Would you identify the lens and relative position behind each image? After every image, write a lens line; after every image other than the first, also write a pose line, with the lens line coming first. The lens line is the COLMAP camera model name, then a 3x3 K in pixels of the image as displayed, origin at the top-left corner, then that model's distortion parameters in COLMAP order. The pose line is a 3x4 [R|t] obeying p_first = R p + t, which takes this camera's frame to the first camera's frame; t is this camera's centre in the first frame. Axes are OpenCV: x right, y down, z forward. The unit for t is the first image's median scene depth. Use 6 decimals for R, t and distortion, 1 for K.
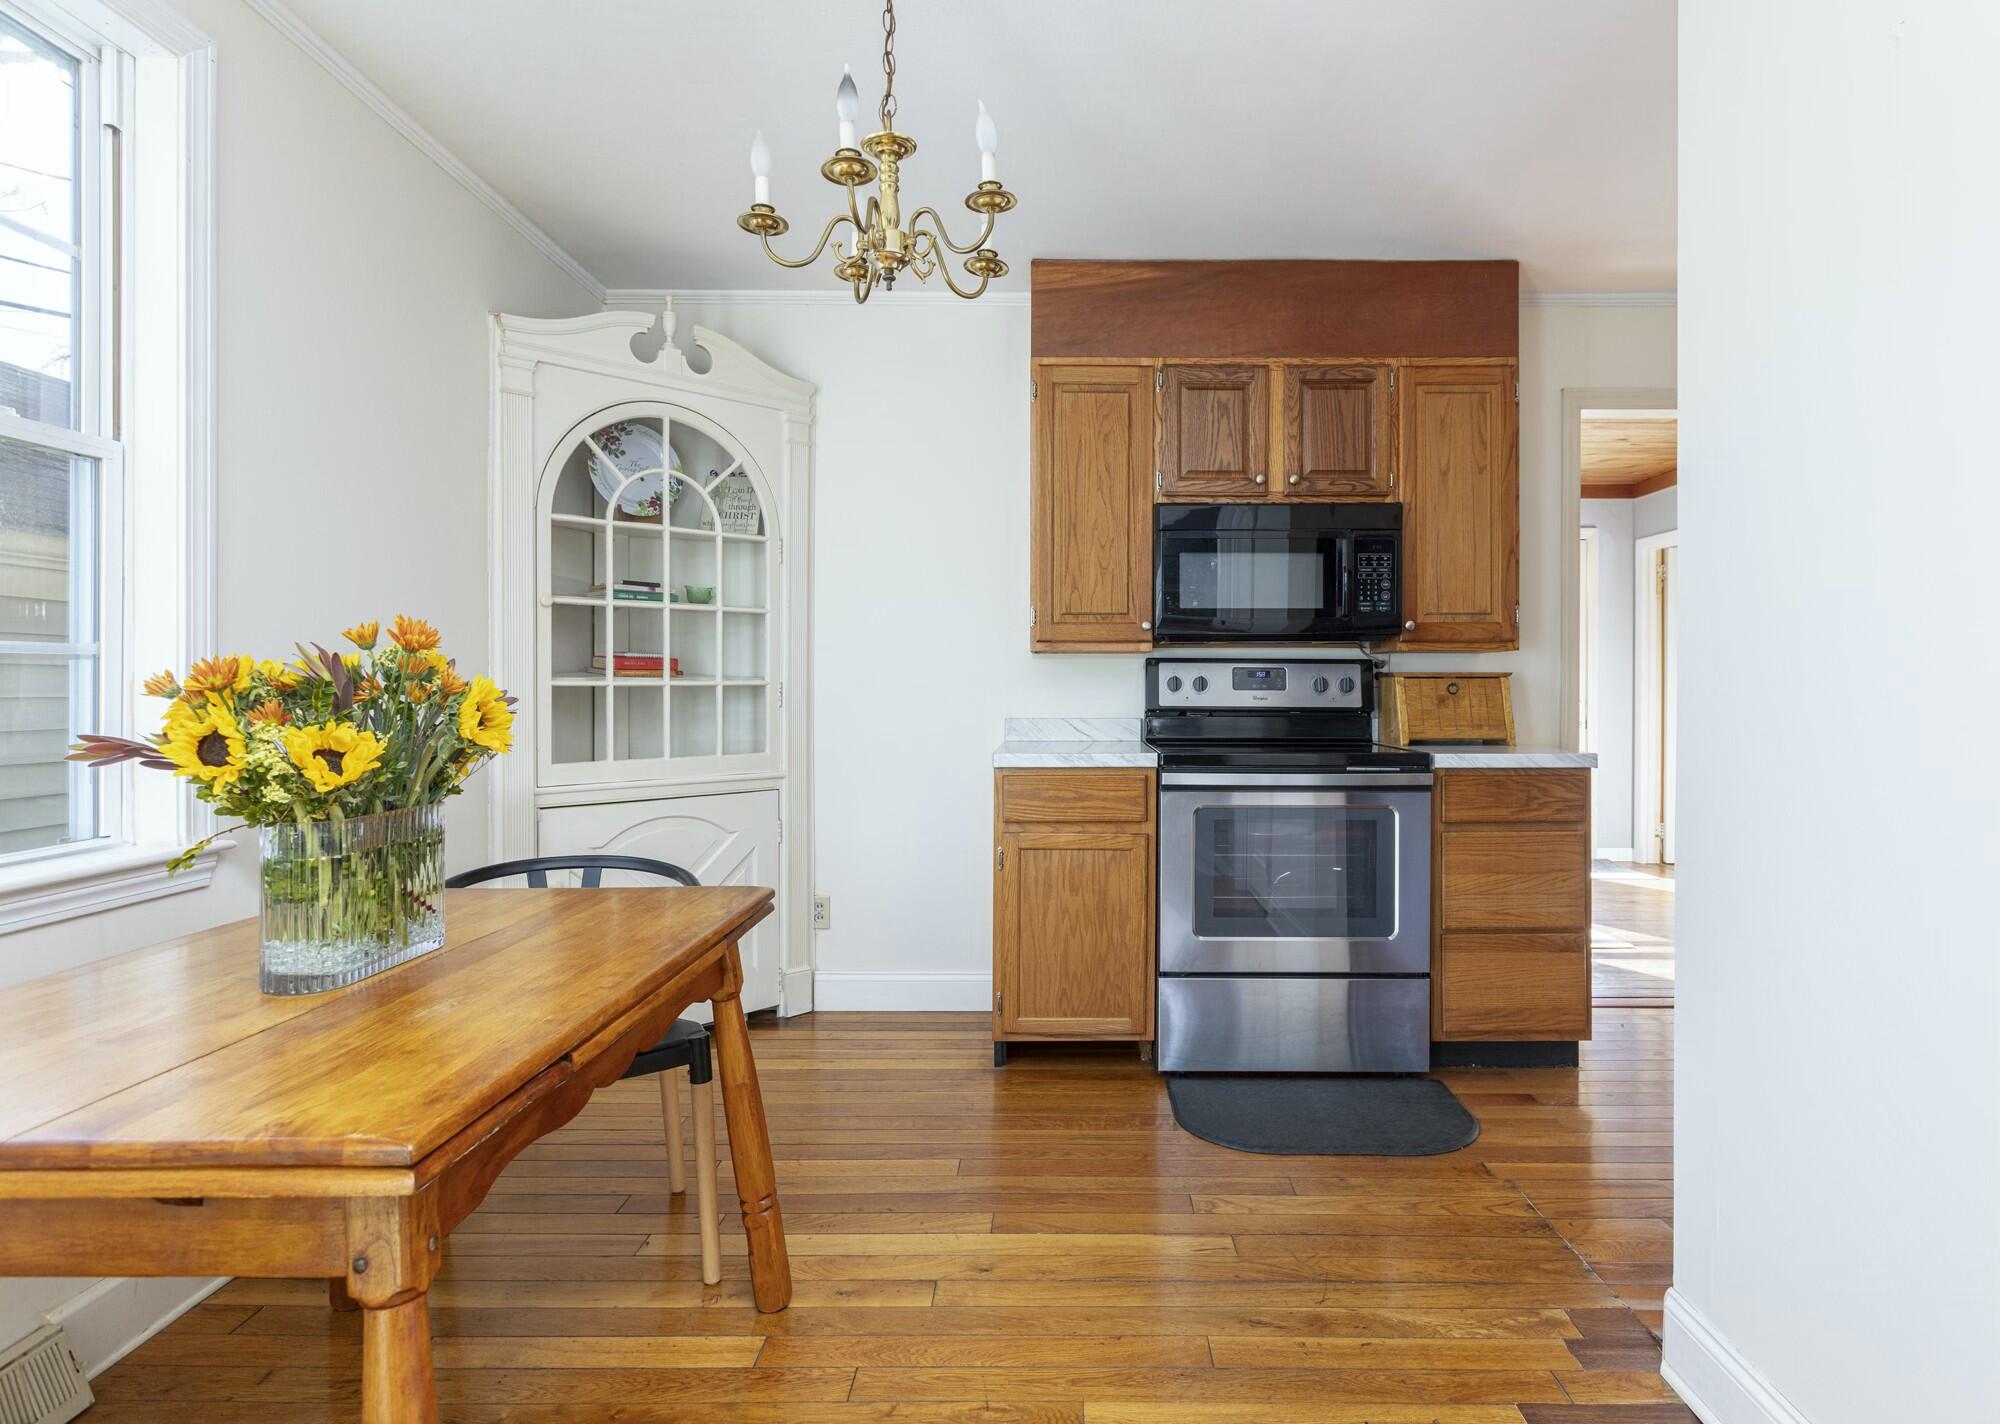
lens RADIAL K [[1071.9, 0, 1062.6], [0, 1071.9, 689.7], [0, 0, 1]] dist [-0.013894, 0.007227]
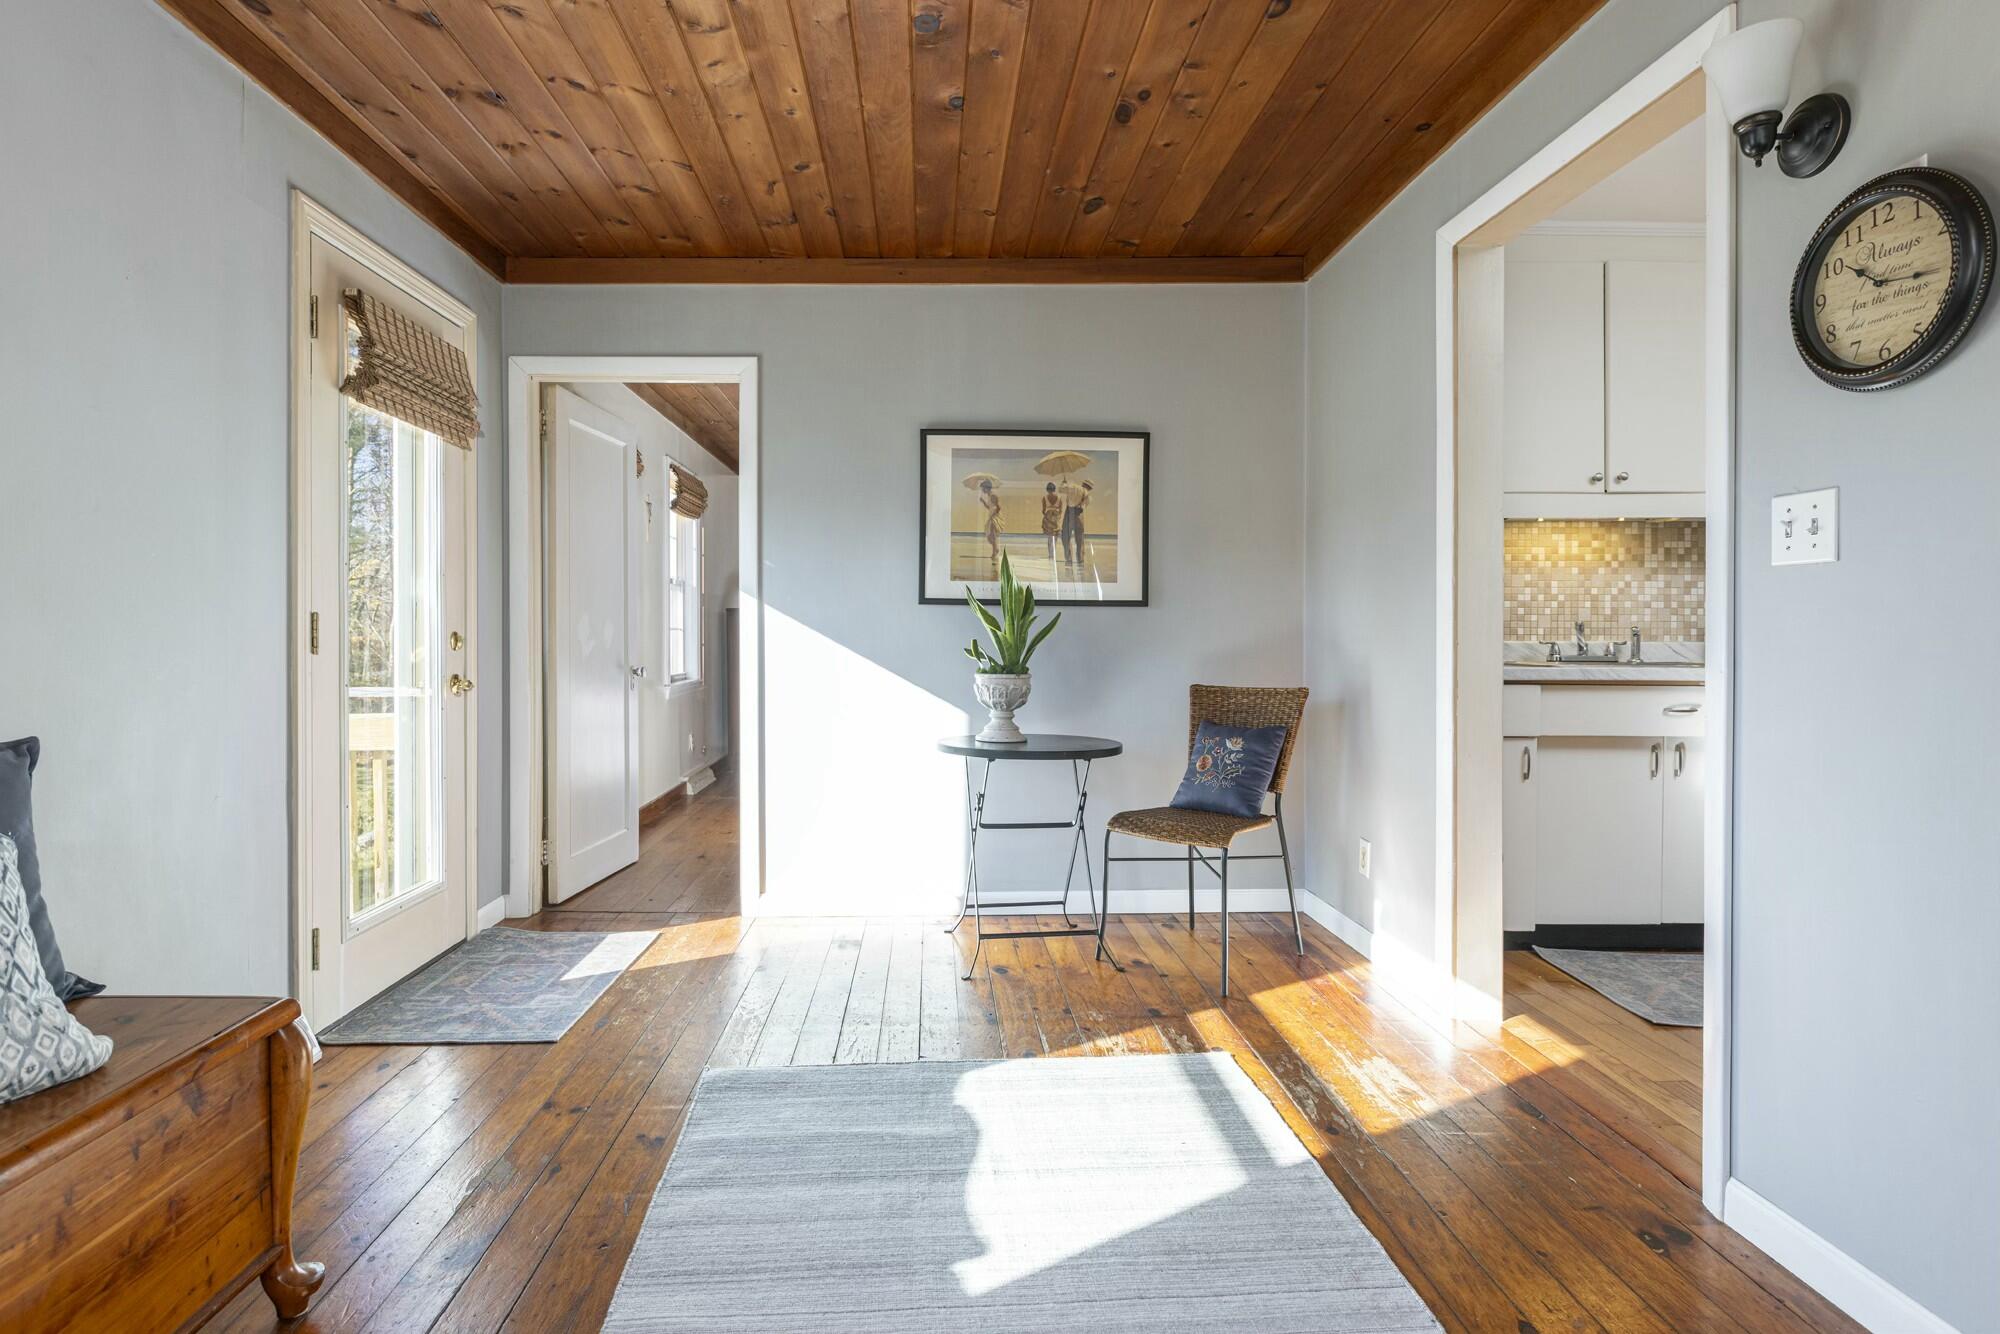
lens RADIAL K [[961.8, 0, 979.0], [0, 961.8, 626.3], [0, 0, 1]] dist [-0.002272, -0.002941]
pose [[-0.012534, 0.004675, 0.999911, 0.033070], [0.002706, 0.999986, -0.004642, 0.017505], [-0.999918, 0.002648, -0.012547, 1.523072]]
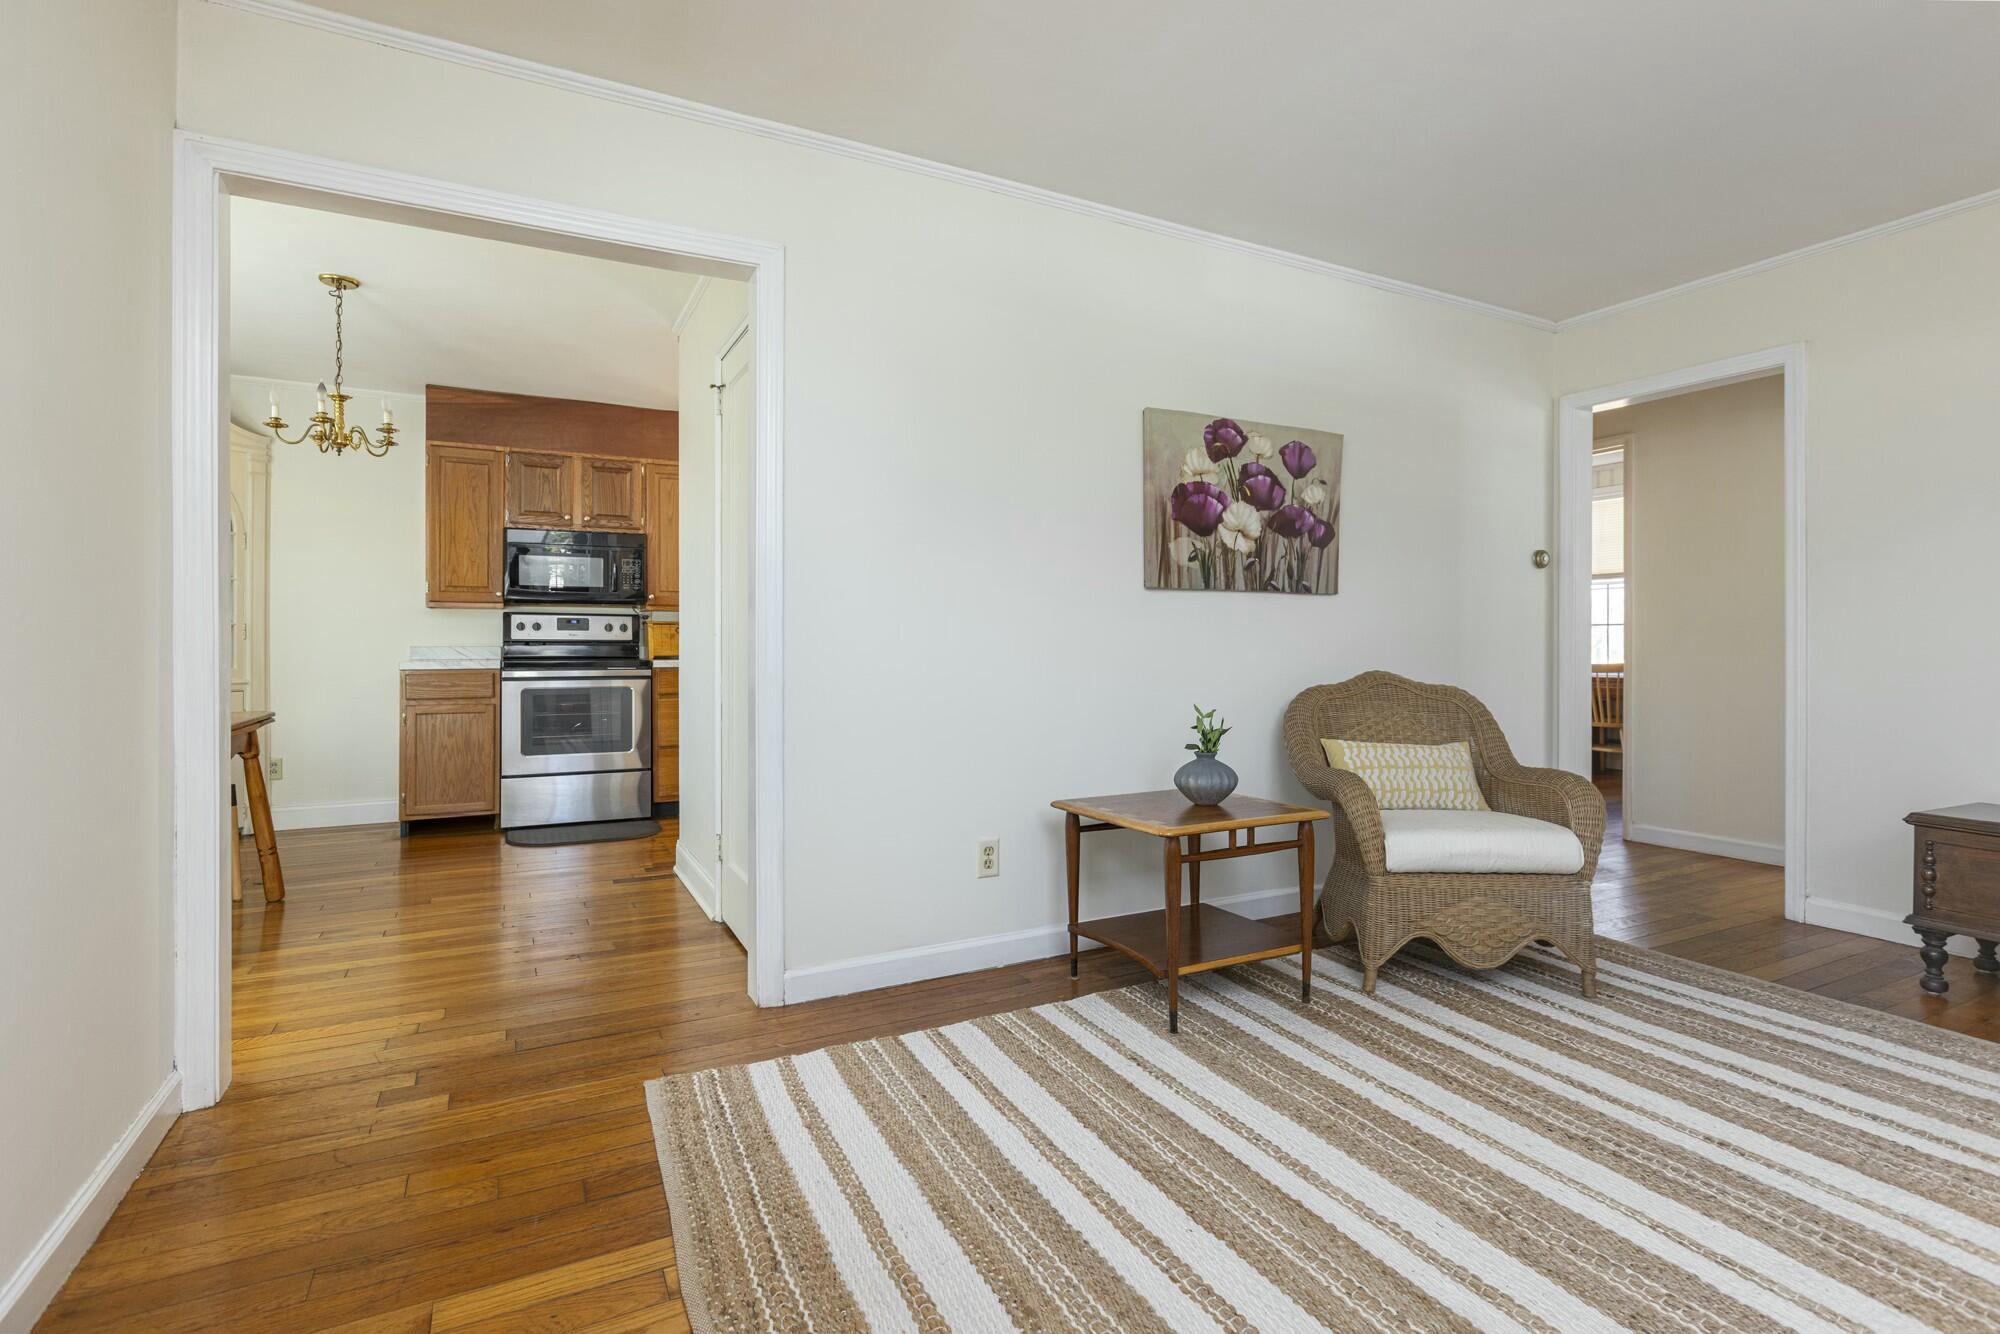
lens RADIAL K [[961.8, 0, 1010.9], [0, 961.8, 647.4], [0, 0, 1]] dist [-0.002272, -0.002941]
pose [[0.887240, -0.001026, 0.461308, 0.096392], [0.000749, 0.999999, 0.000783, 0.030897], [-0.461308, -0.000349, 0.887240, -0.854935]]
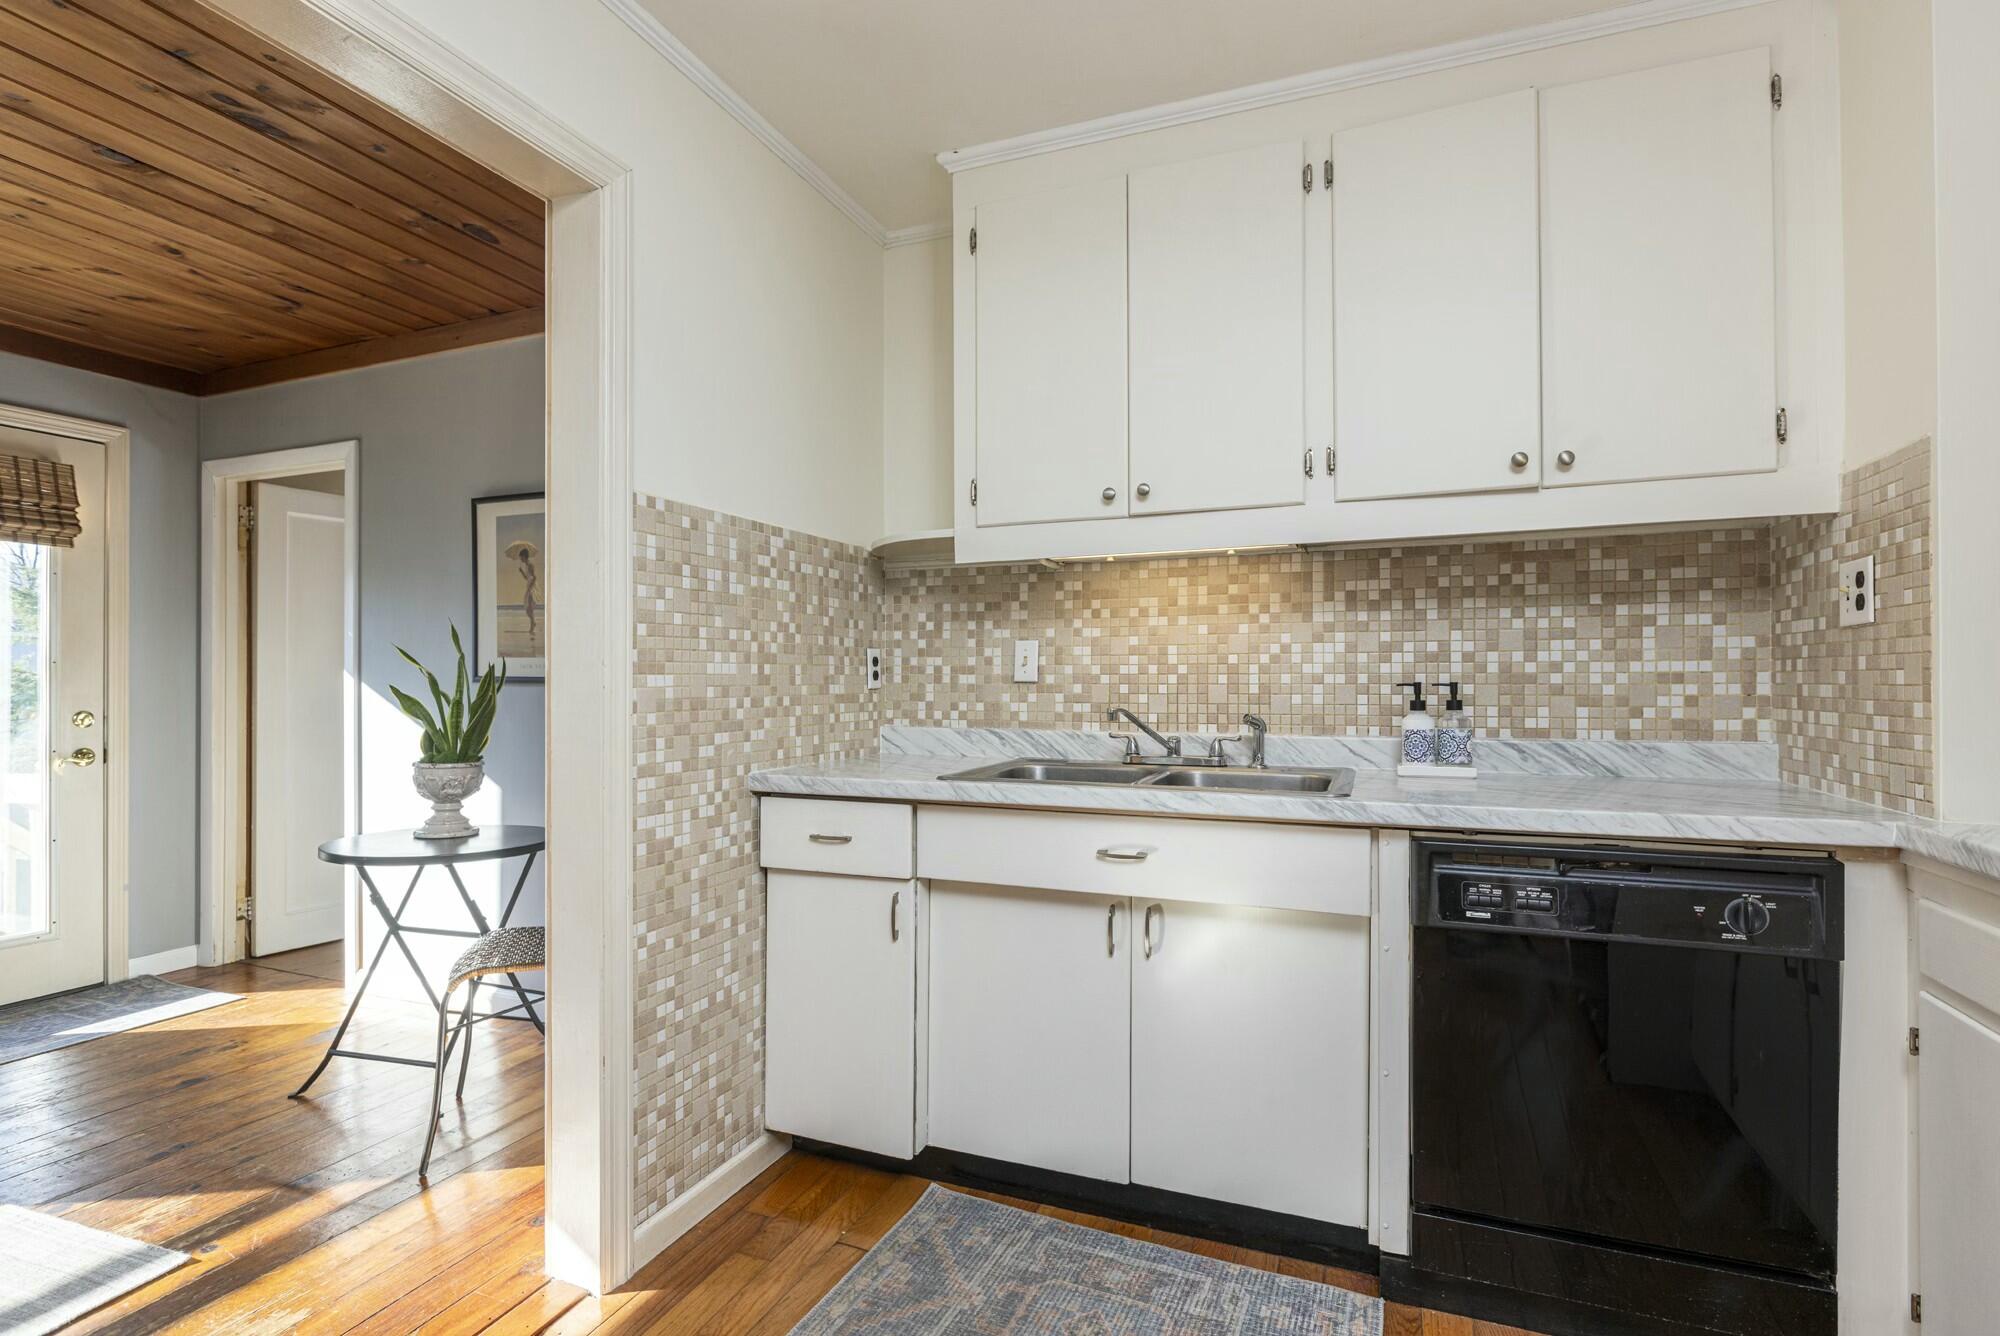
lens RADIAL K [[961.8, 0, 999.1], [0, 961.8, 672.3], [0, 0, 1]] dist [-0.002272, -0.002941]
pose [[0.373520, 0.005951, 0.927603, 0.366160], [0.006143, 0.999942, -0.008889, -0.010396], [-0.927602, 0.009018, 0.373461, 0.690152]]
